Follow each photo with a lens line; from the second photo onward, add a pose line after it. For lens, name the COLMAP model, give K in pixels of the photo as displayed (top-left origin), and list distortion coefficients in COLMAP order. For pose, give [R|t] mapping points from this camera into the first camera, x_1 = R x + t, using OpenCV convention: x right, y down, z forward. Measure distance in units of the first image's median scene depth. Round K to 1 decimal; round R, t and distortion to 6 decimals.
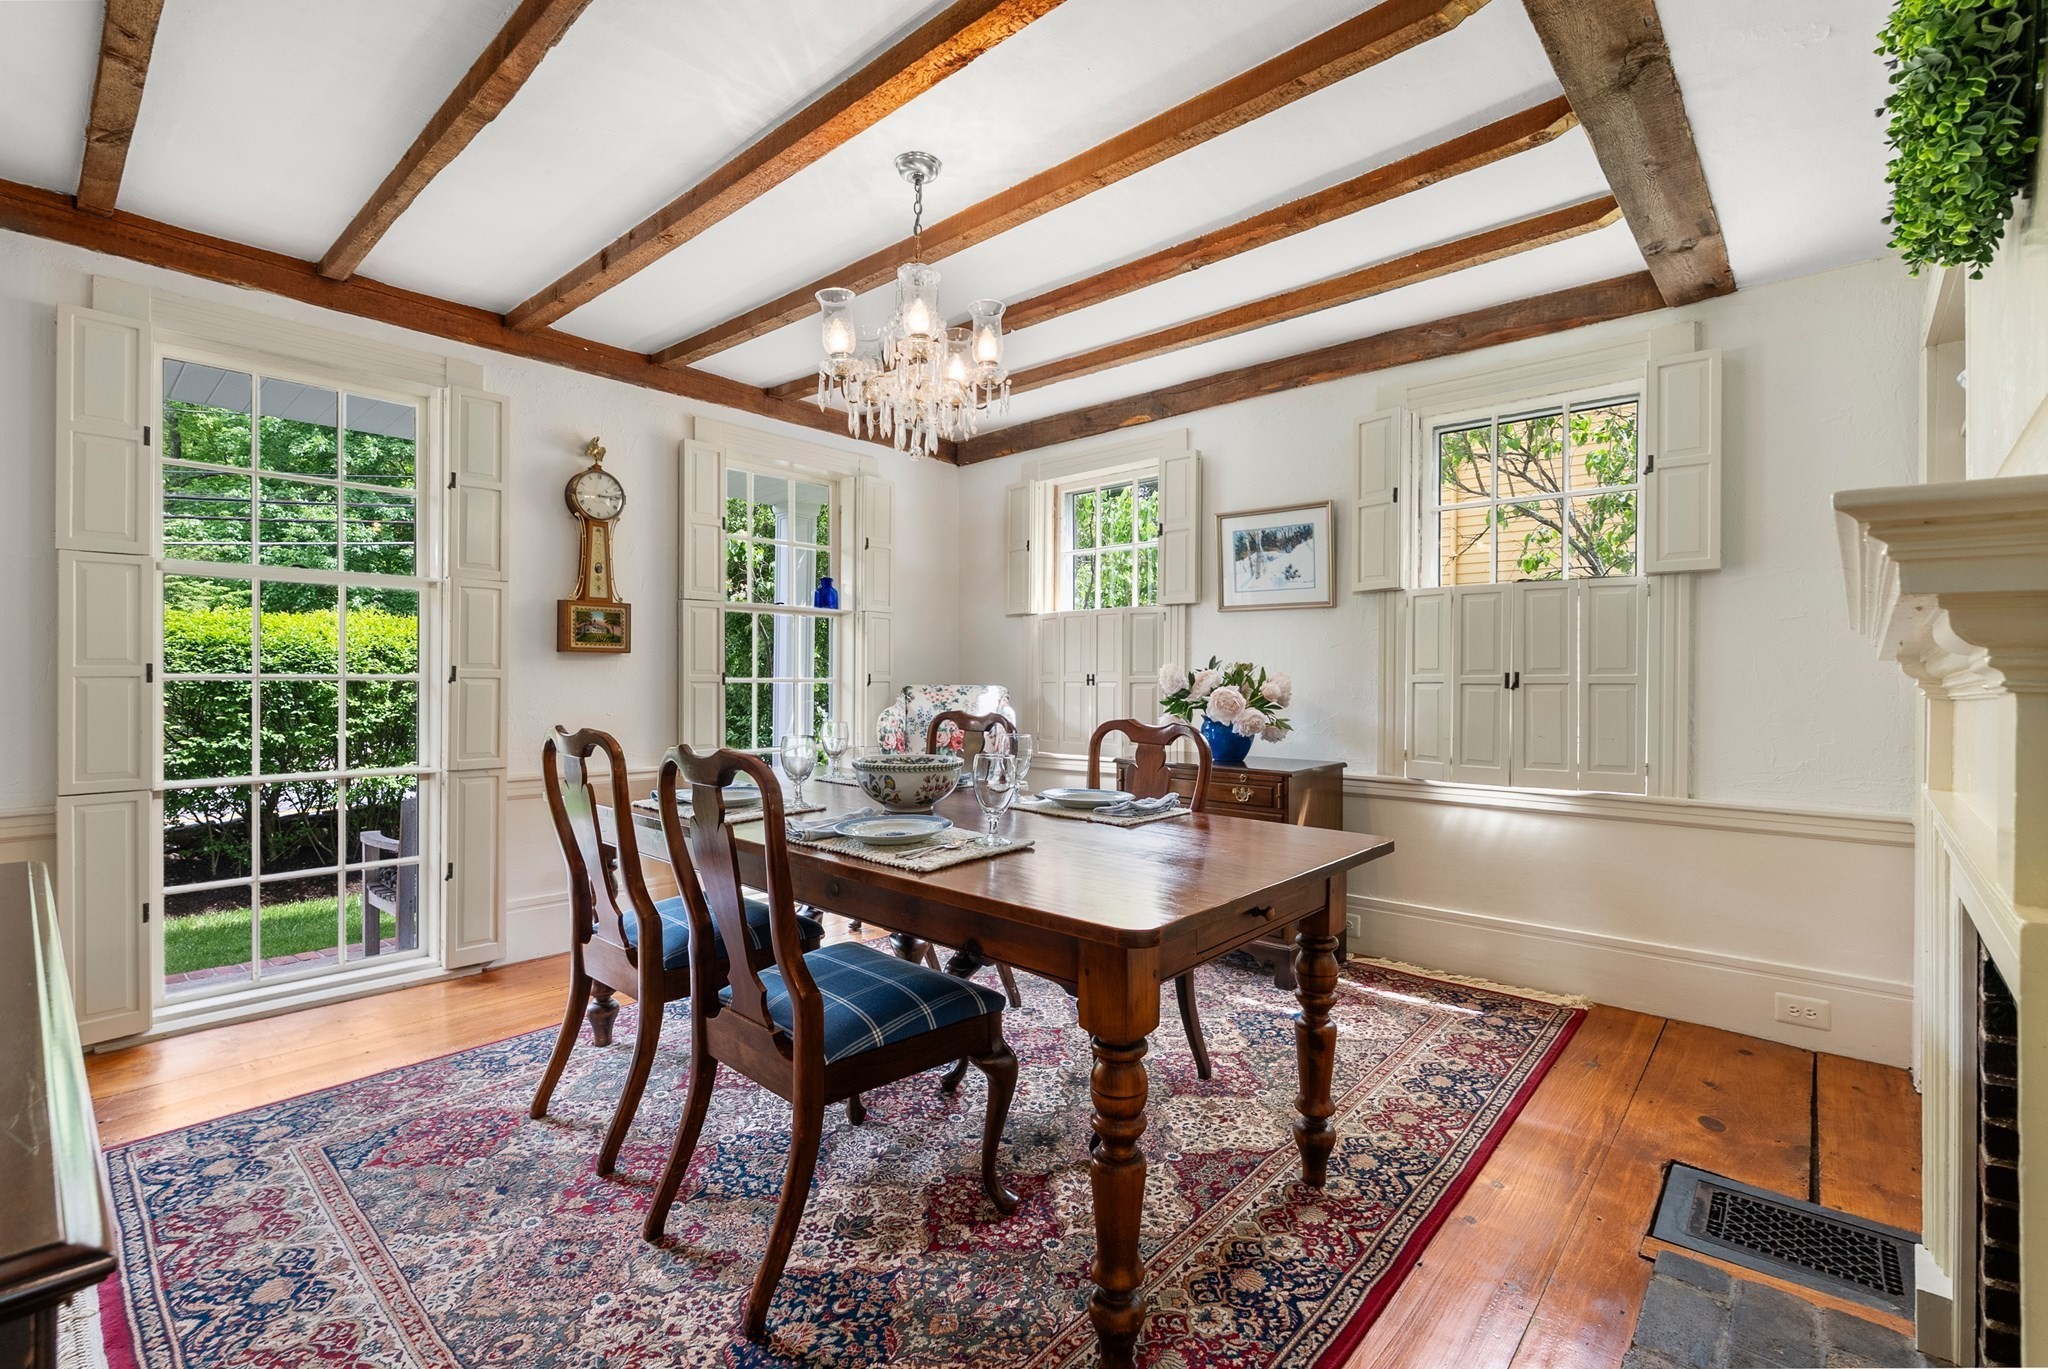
lens RADIAL K [[911.1, 0, 1023.6], [0, 911.1, 679.4], [0, 0, 1]] dist [-0.001939, -0.000216]
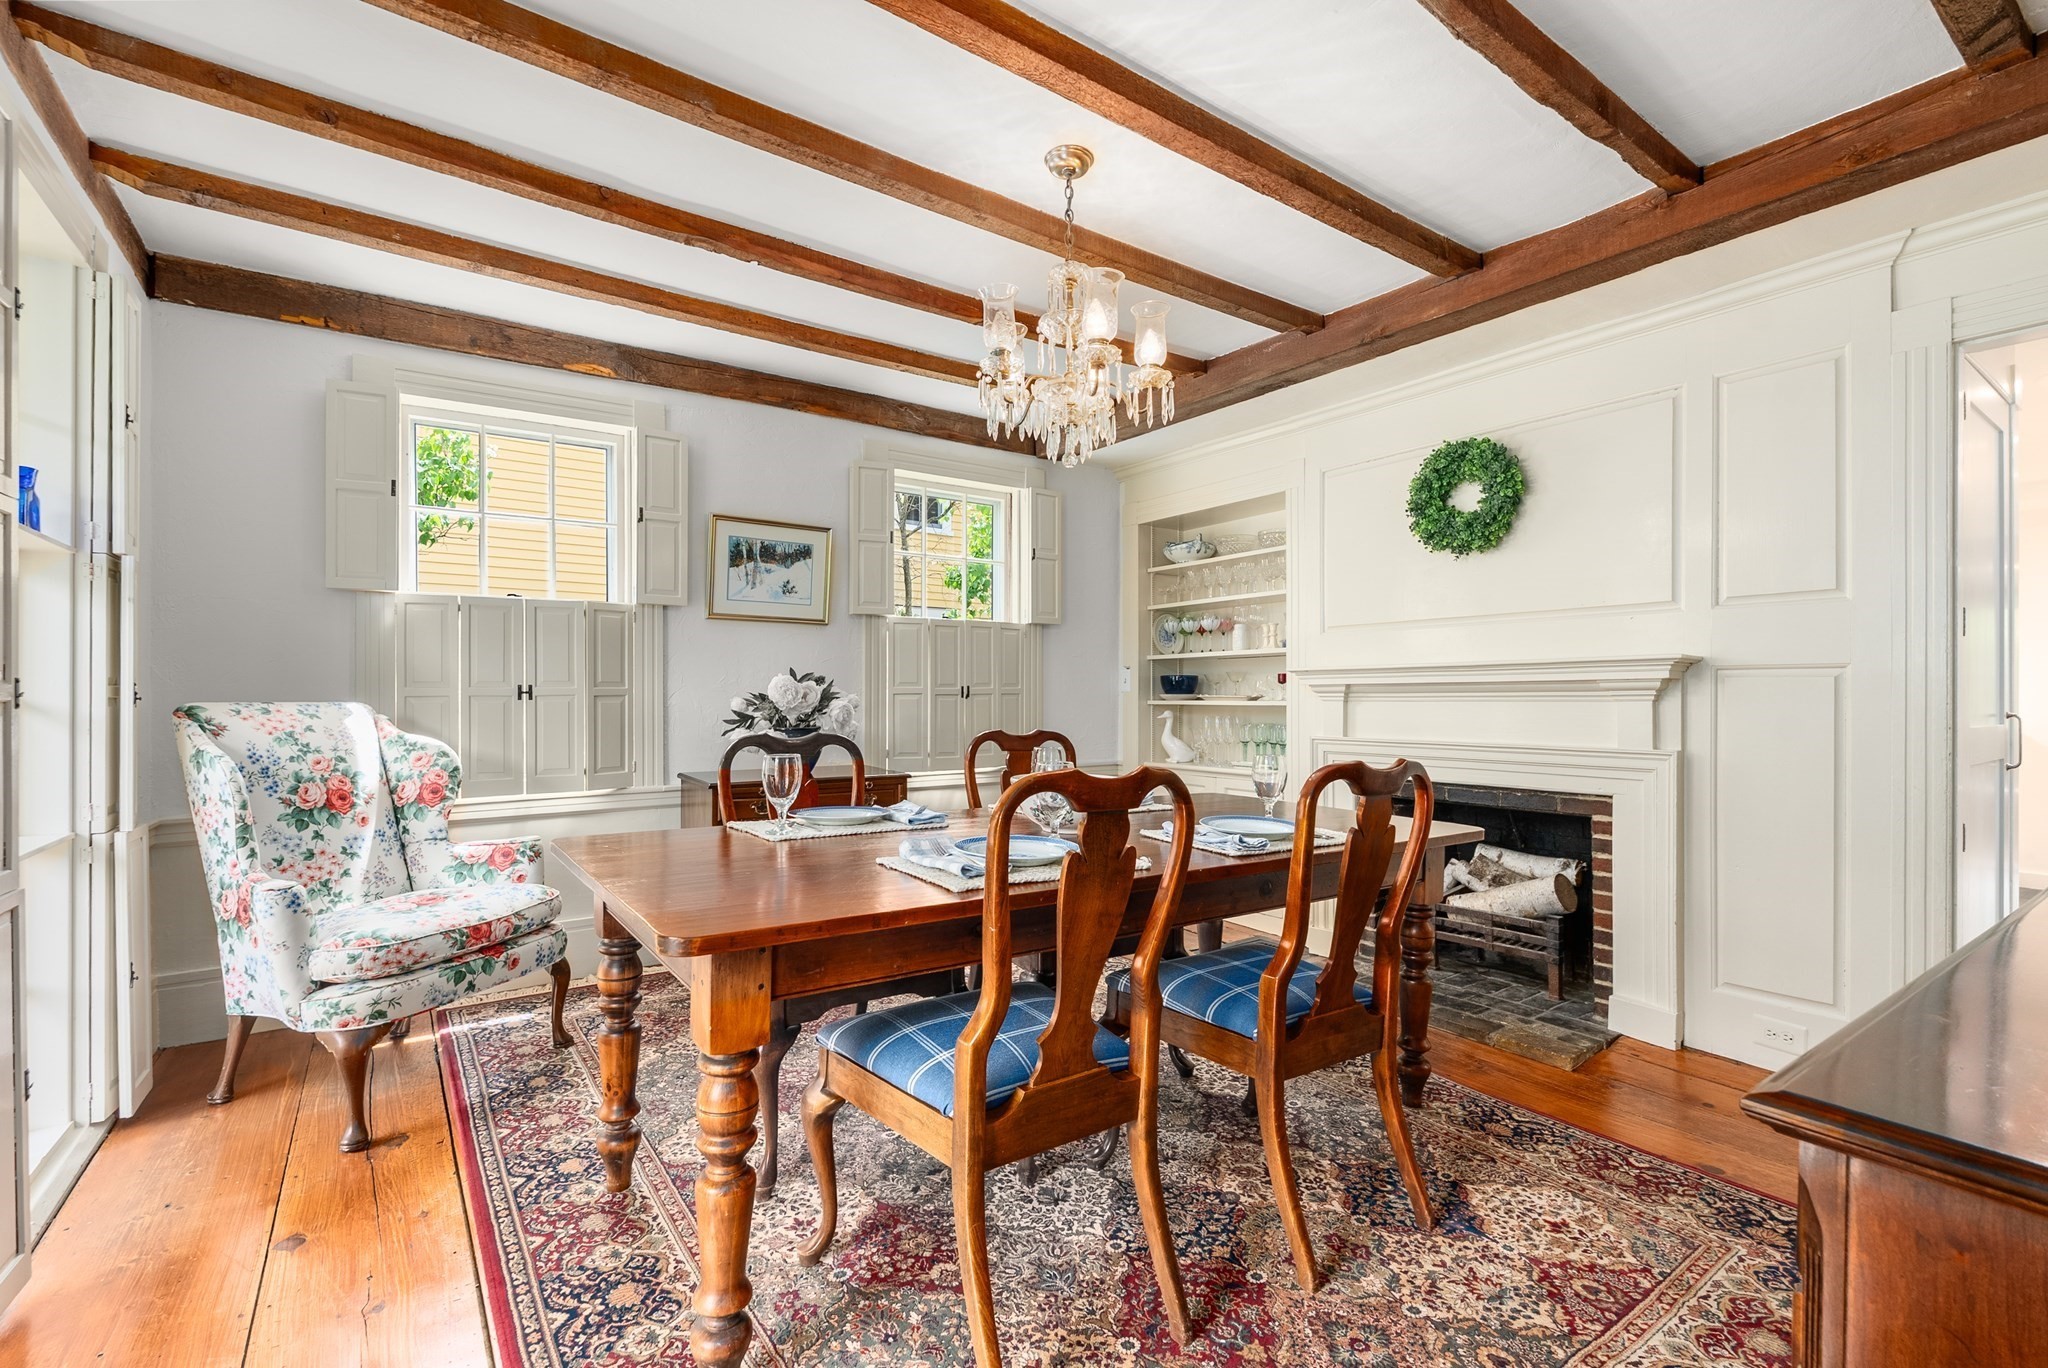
lens RADIAL K [[915.5, 0, 1020.4], [0, 915.5, 695.3], [0, 0, 1]] dist [-0.002435, 0.000014]
pose [[0.228229, -0.008246, 0.973573, -0.712731], [-0.001558, 0.999960, 0.008834, -0.005653], [-0.973606, -0.003533, 0.228207, 0.550708]]
